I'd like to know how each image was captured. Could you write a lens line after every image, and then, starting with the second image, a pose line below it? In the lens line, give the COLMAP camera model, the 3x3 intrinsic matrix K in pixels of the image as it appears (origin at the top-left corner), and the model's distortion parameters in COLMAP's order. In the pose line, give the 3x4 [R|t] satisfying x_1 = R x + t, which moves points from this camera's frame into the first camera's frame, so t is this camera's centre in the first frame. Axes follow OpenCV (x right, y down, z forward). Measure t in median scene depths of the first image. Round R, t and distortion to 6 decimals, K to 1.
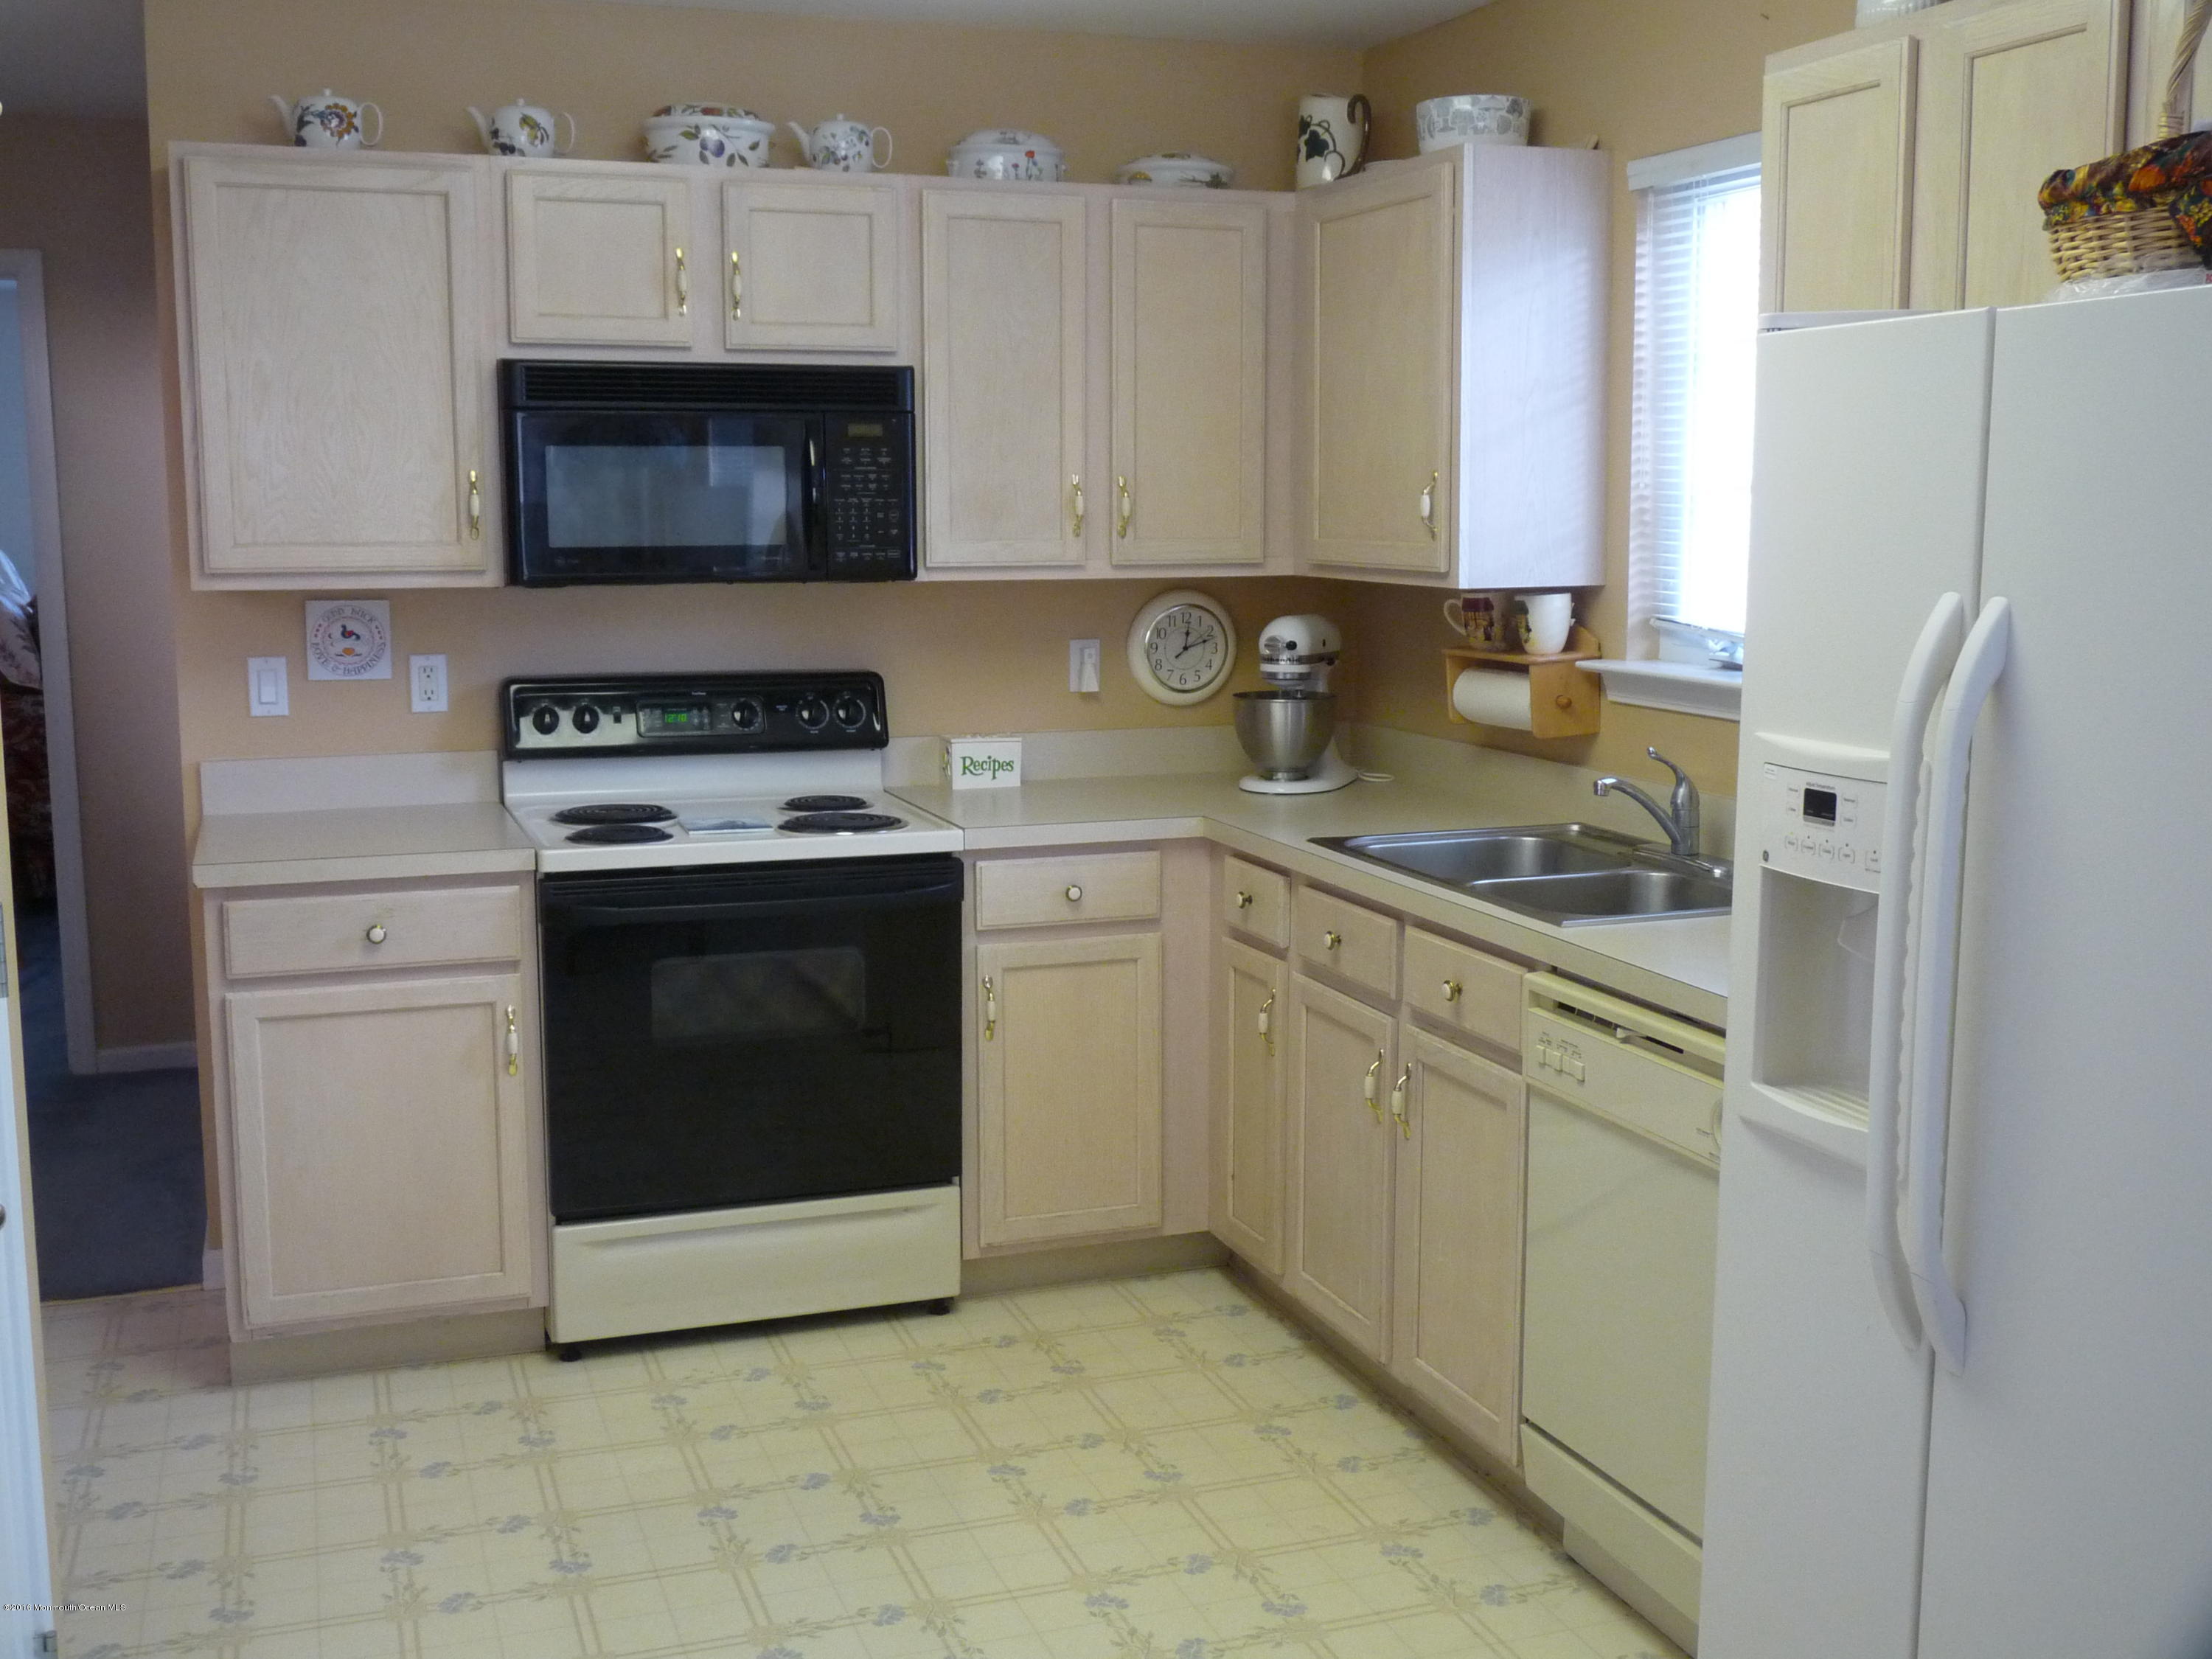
lens RADIAL K [[2265.0, 0, 1093.1], [0, 2265.0, 837.0], [0, 0, 1]] dist [-0.020989, 0.000000]
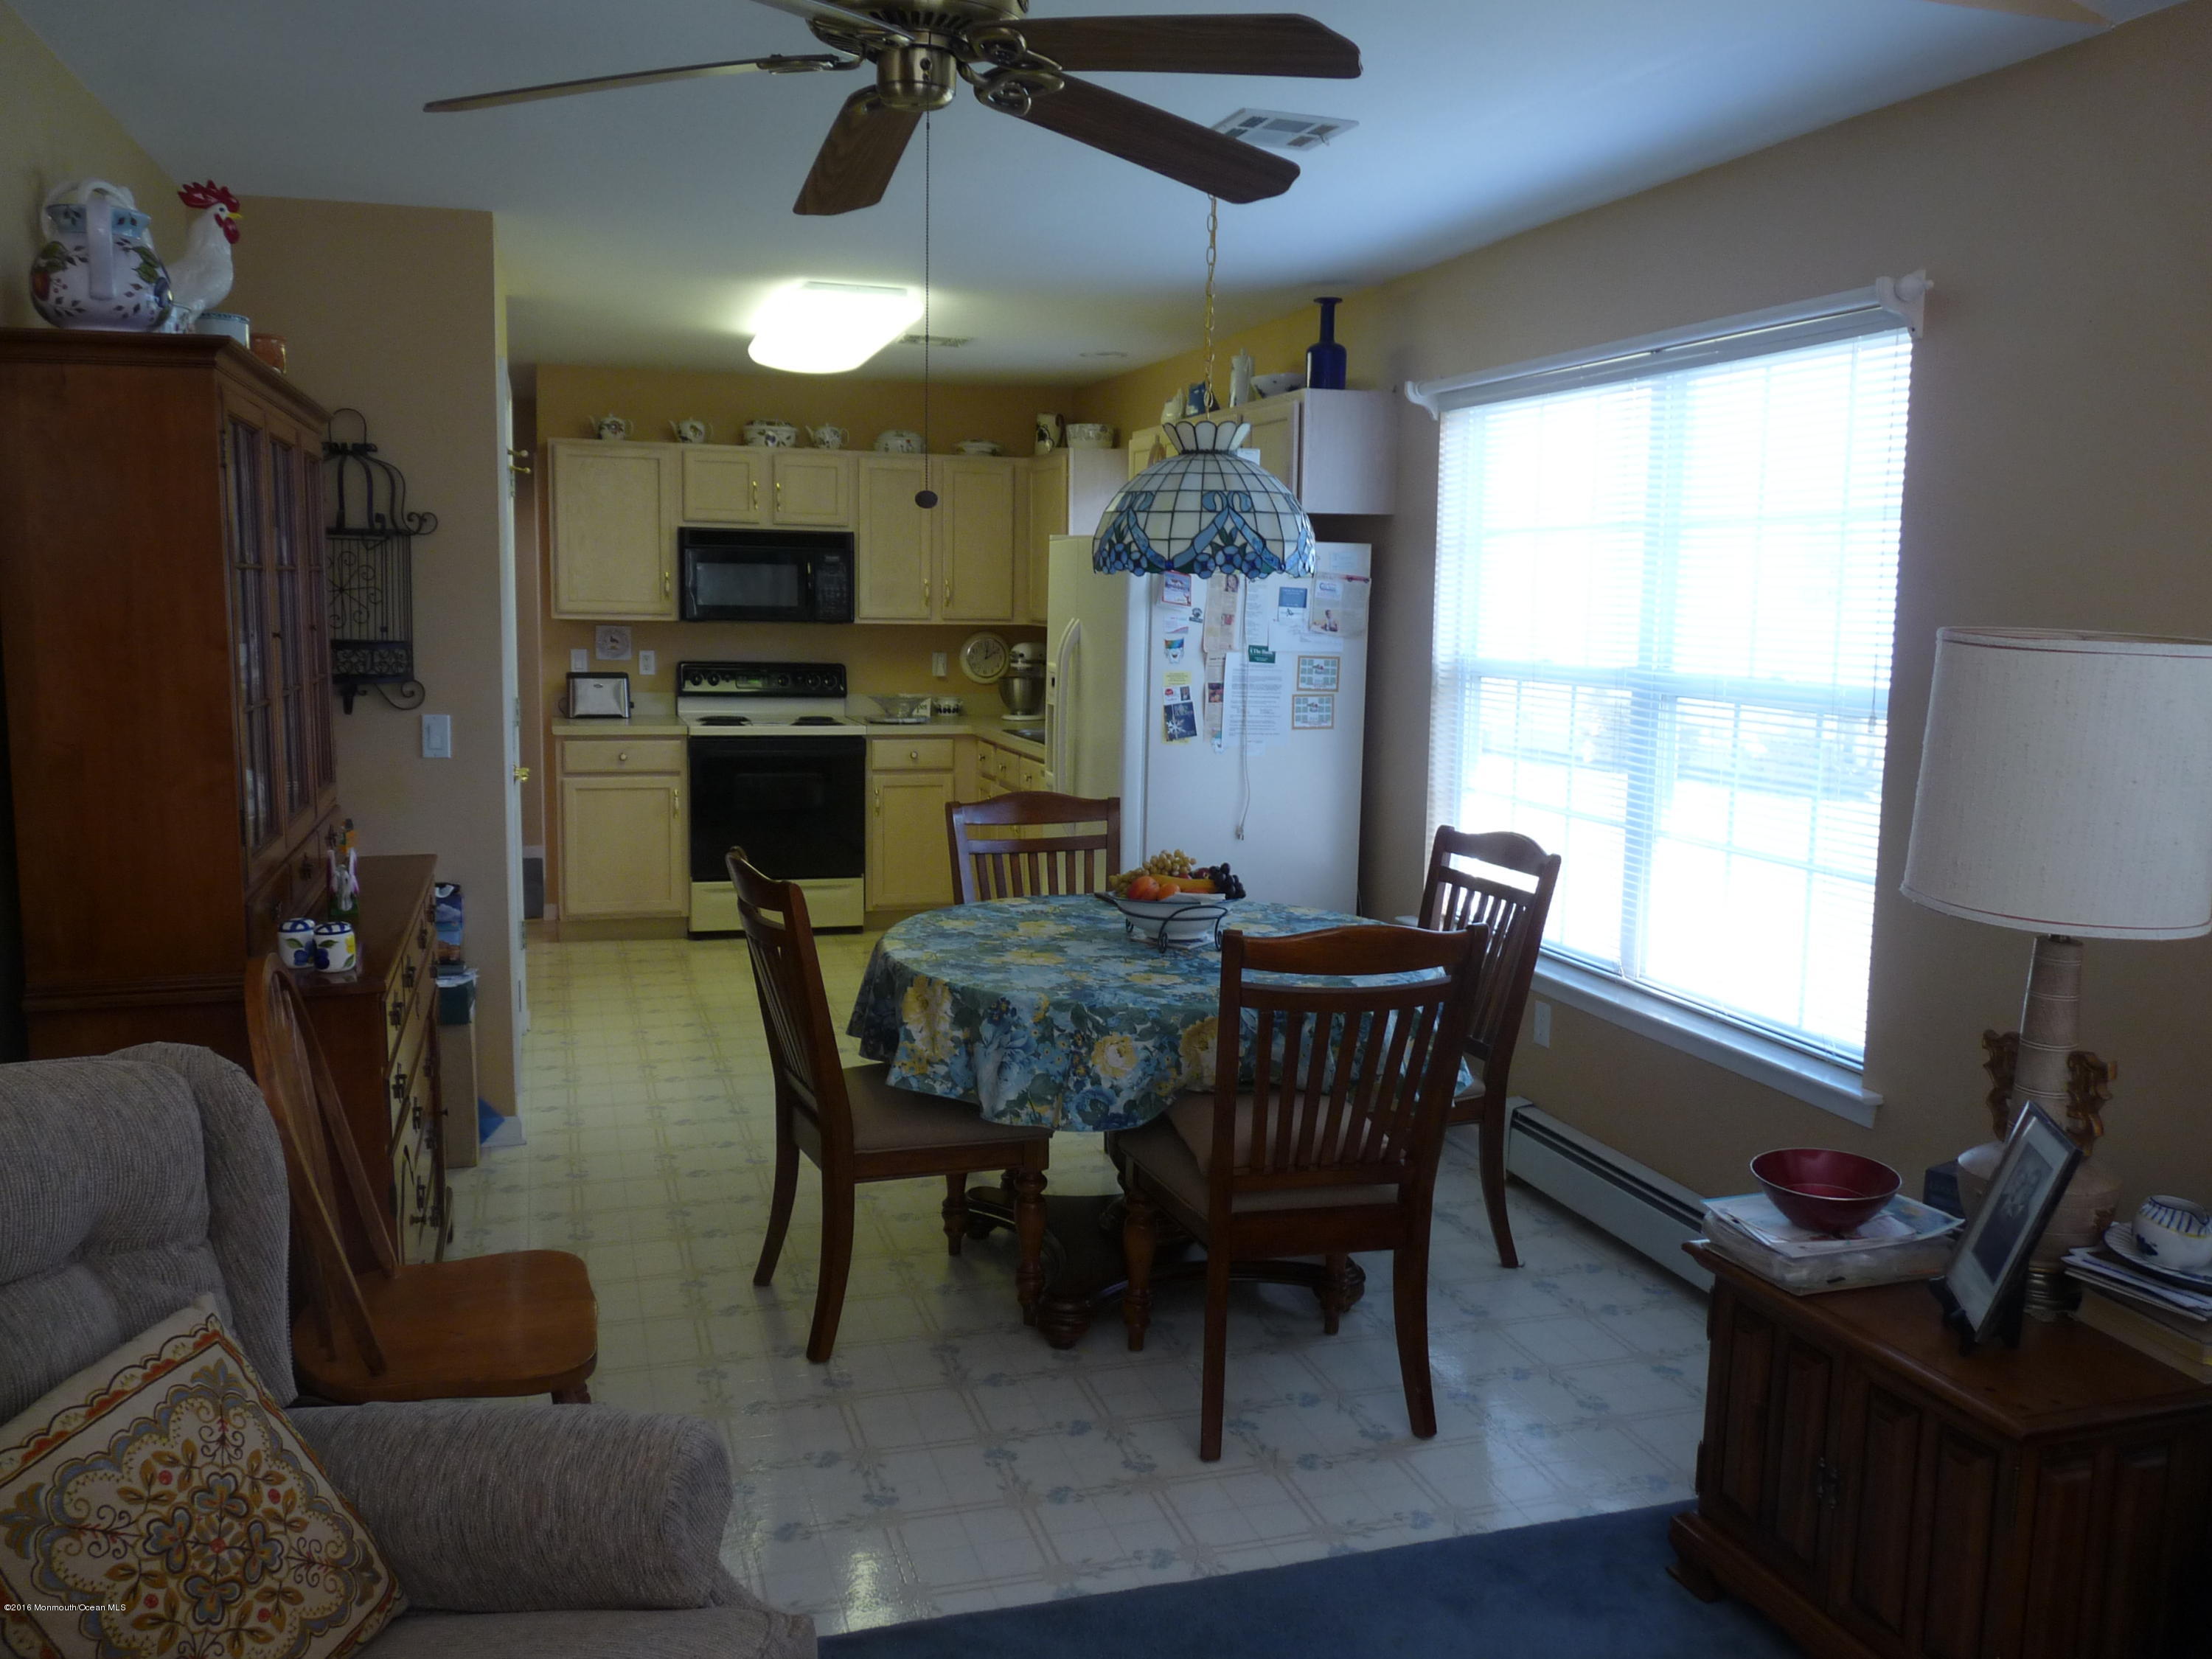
lens RADIAL K [[1769.0, 0, 1117.7], [0, 1769.0, 831.8], [0, 0, 1]] dist [0.005650, -0.043447]
pose [[0.999392, 0.023898, -0.025399, 0.252441], [-0.024158, 0.999658, -0.009987, 0.117745], [0.025151, 0.010595, 0.999628, -0.844814]]
